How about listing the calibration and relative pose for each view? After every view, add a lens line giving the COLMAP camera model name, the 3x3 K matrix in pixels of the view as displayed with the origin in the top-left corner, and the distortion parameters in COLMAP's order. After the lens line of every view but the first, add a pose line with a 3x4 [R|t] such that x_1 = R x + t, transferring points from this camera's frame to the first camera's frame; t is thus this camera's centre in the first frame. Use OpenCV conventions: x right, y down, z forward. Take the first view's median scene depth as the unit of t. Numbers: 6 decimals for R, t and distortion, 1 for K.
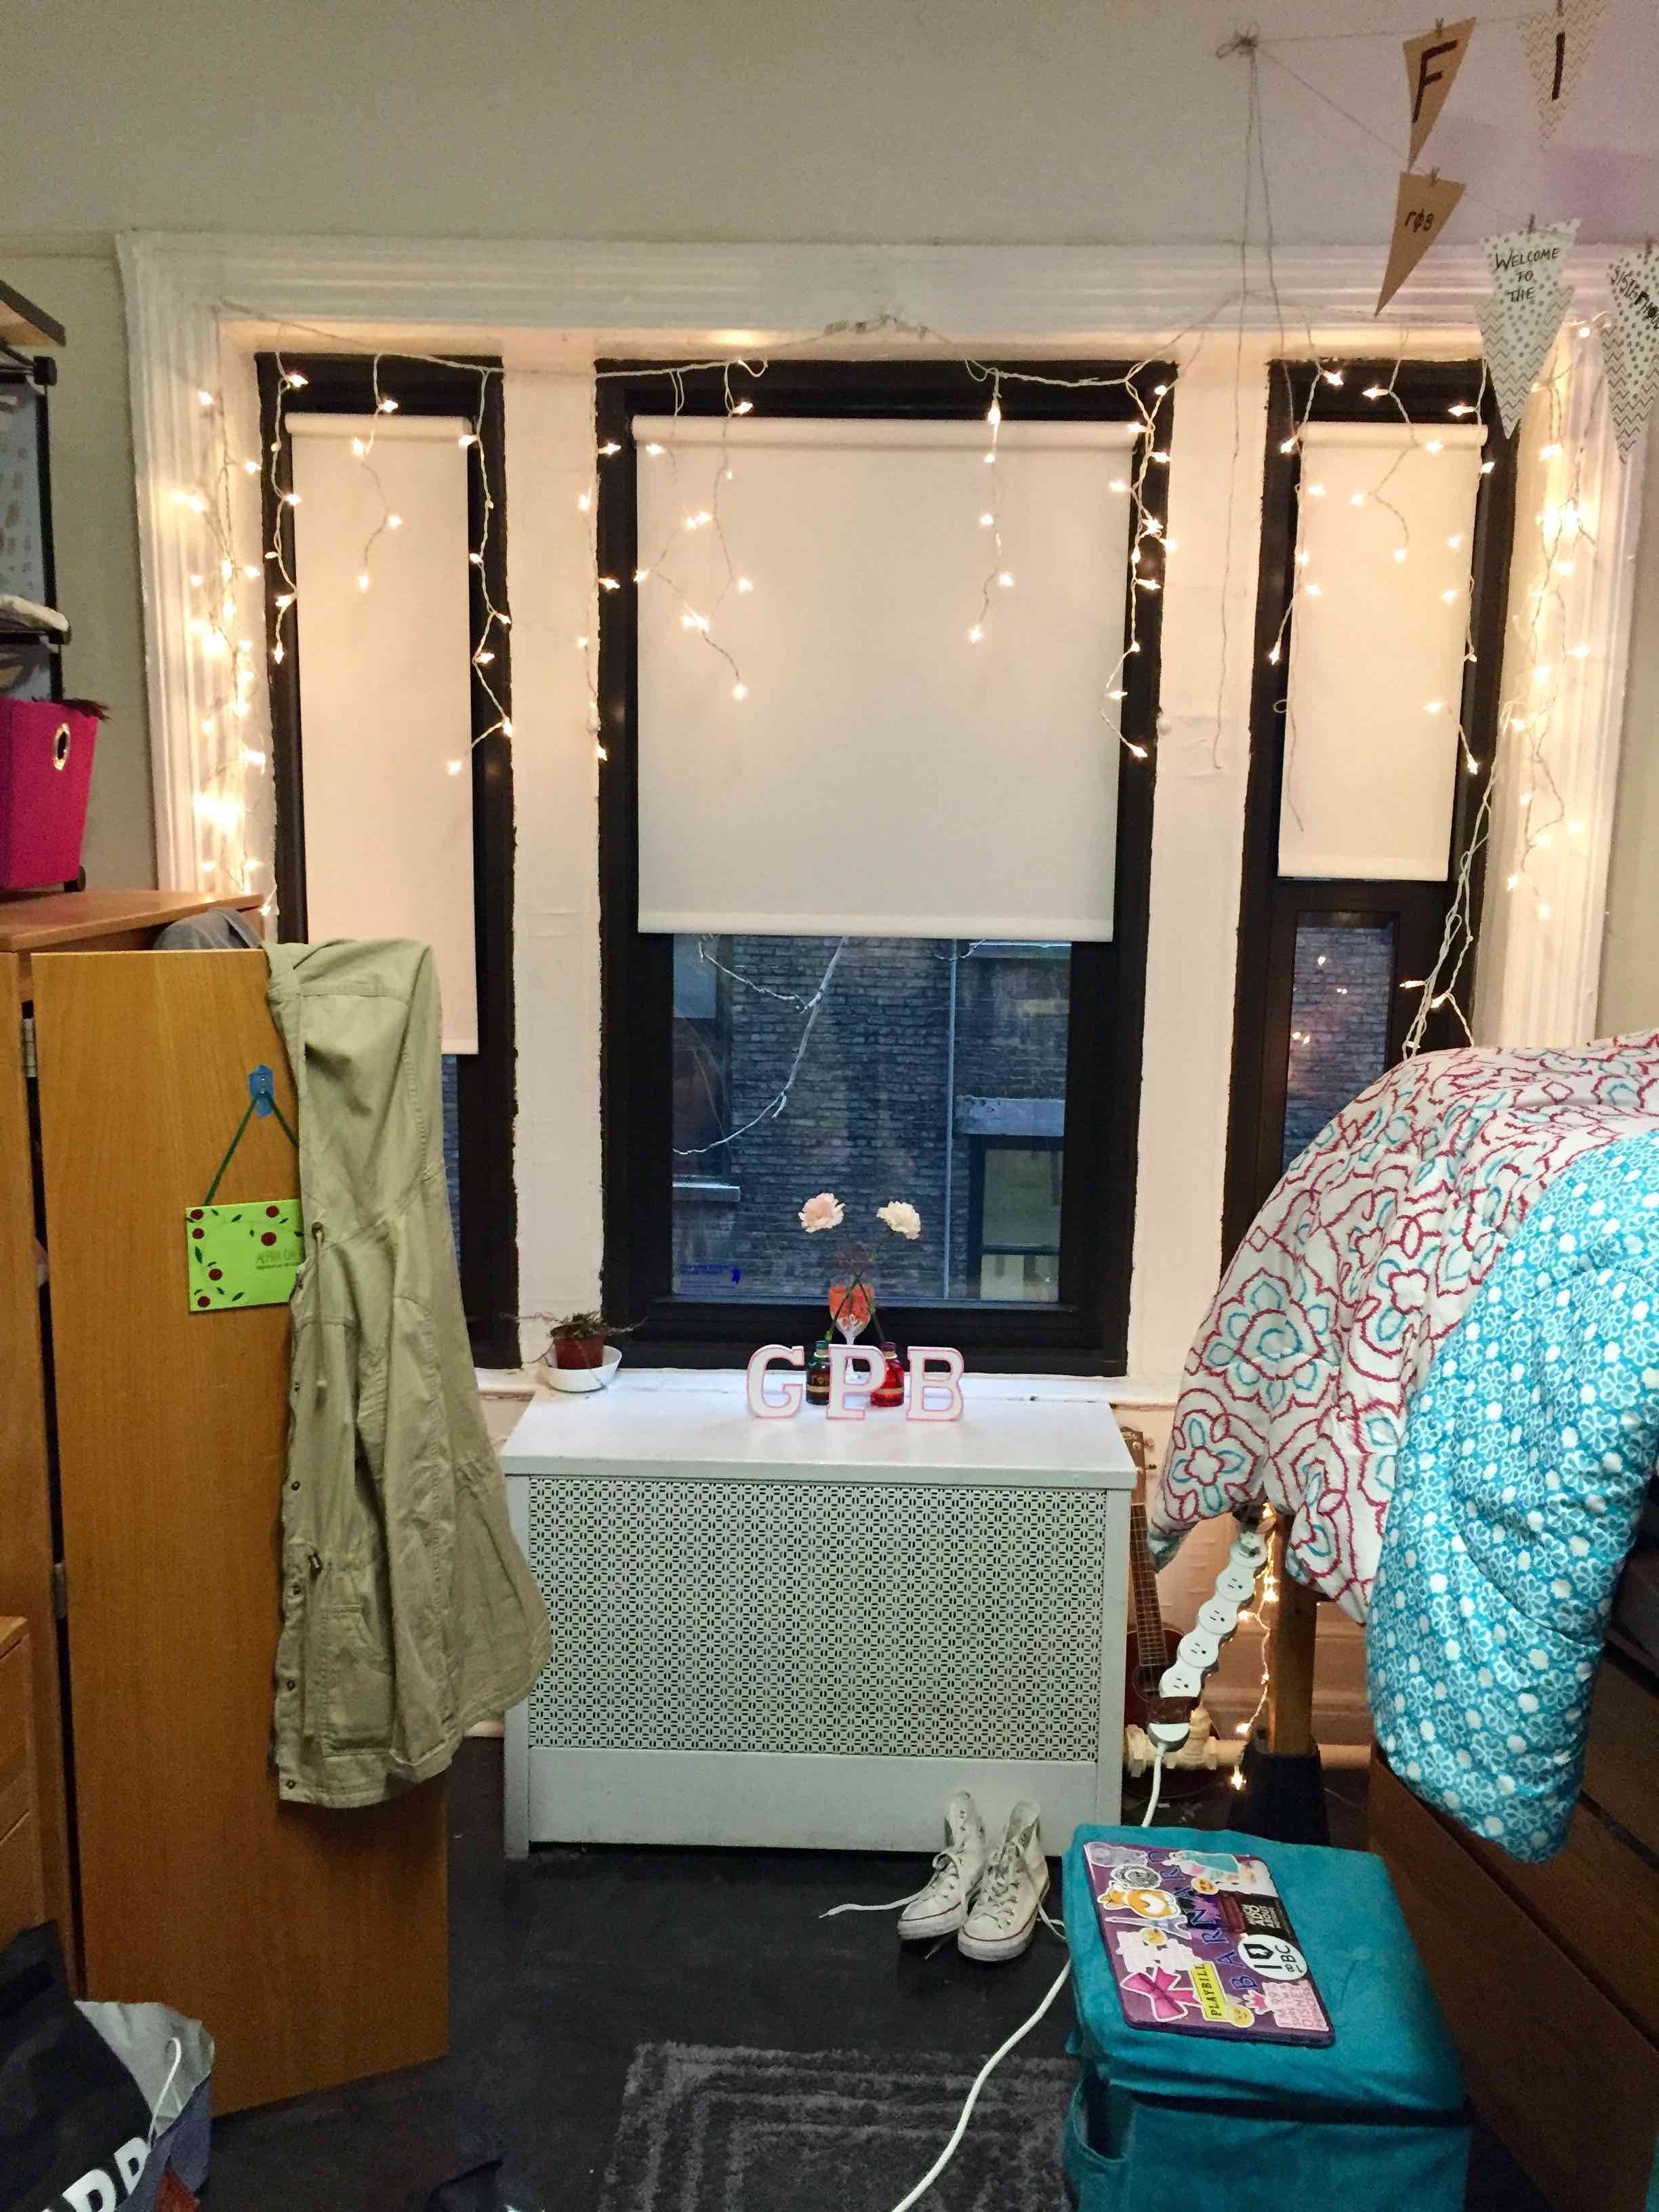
lens RADIAL K [[1874.8, 0, 835.2], [0, 1874.8, 1111.7], [0, 0, 1]] dist [0.085154, -0.107358]
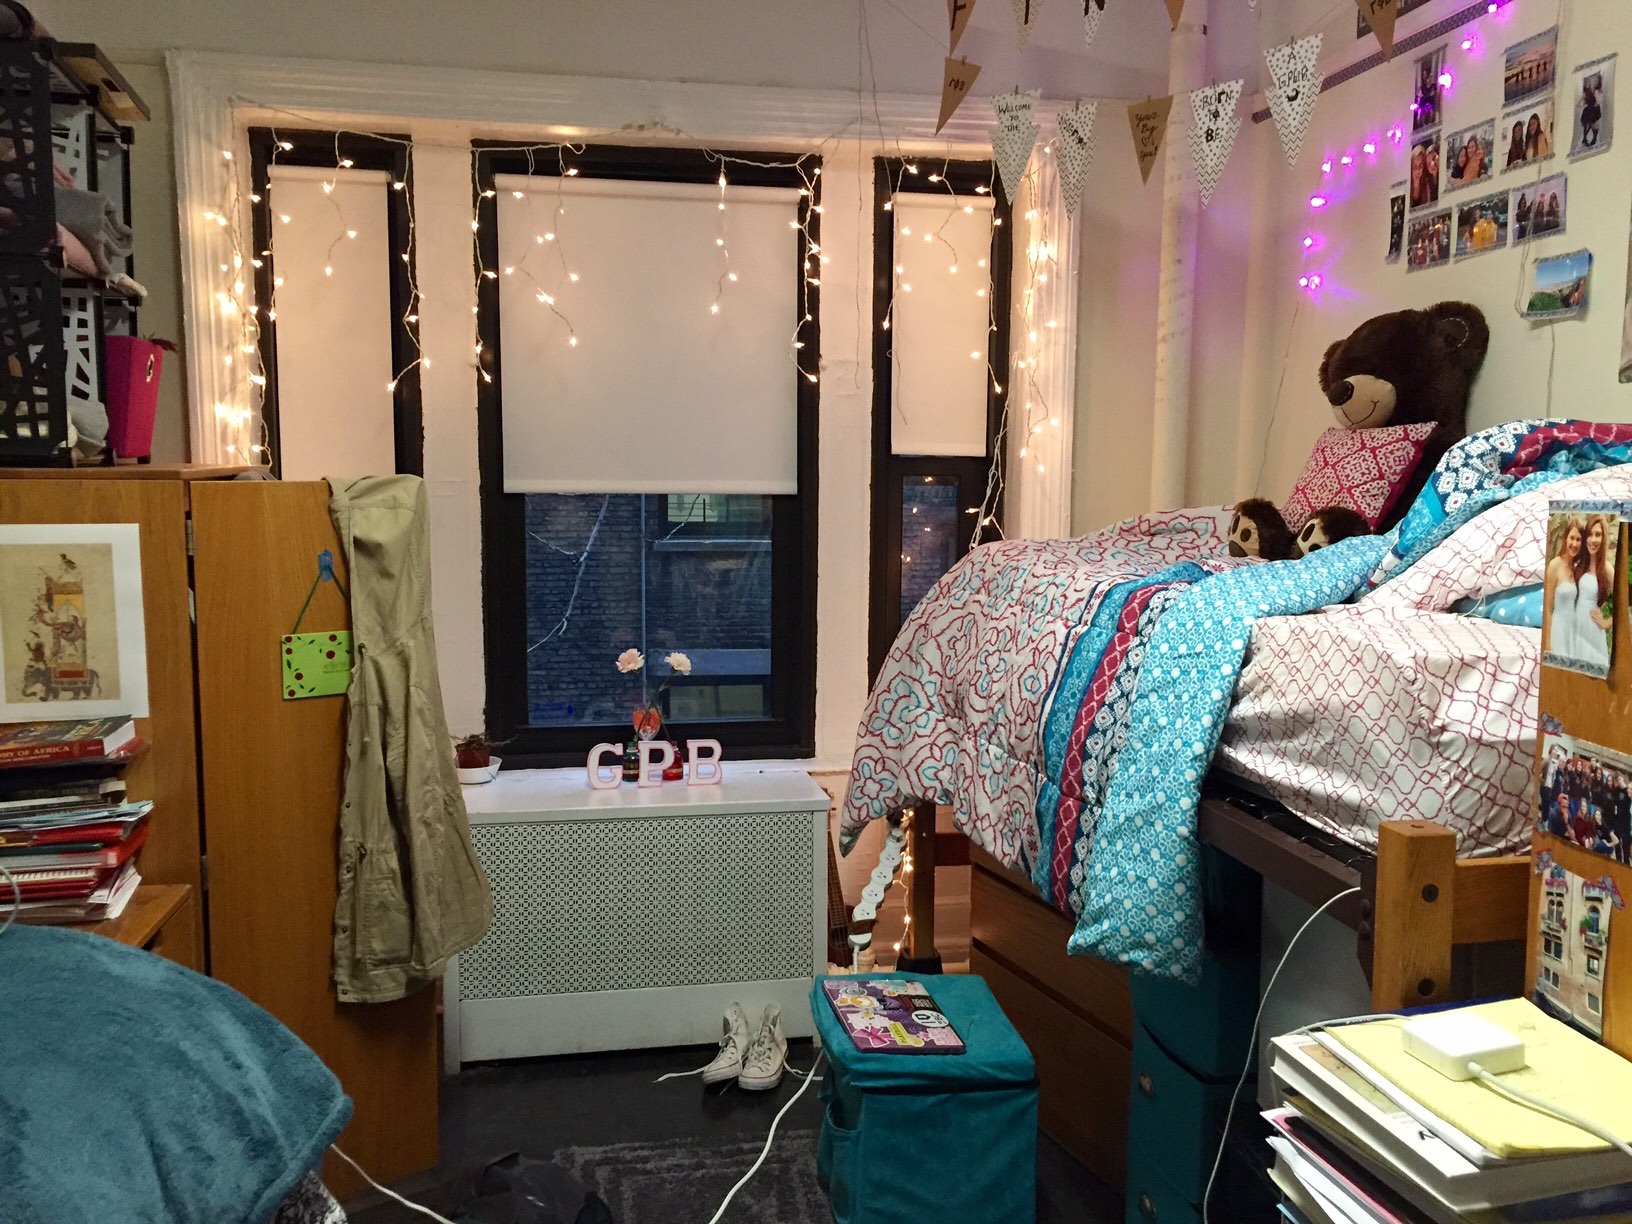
lens RADIAL K [[1383.2, 0, 816.0], [0, 1383.2, 612.0], [0, 0, 1]] dist [0.085154, -0.107358]
pose [[0.979202, -0.031442, 0.200437, -0.096818], [0.041379, 0.998103, -0.045579, 0.079467], [-0.198623, 0.052925, 0.978646, -0.223987]]
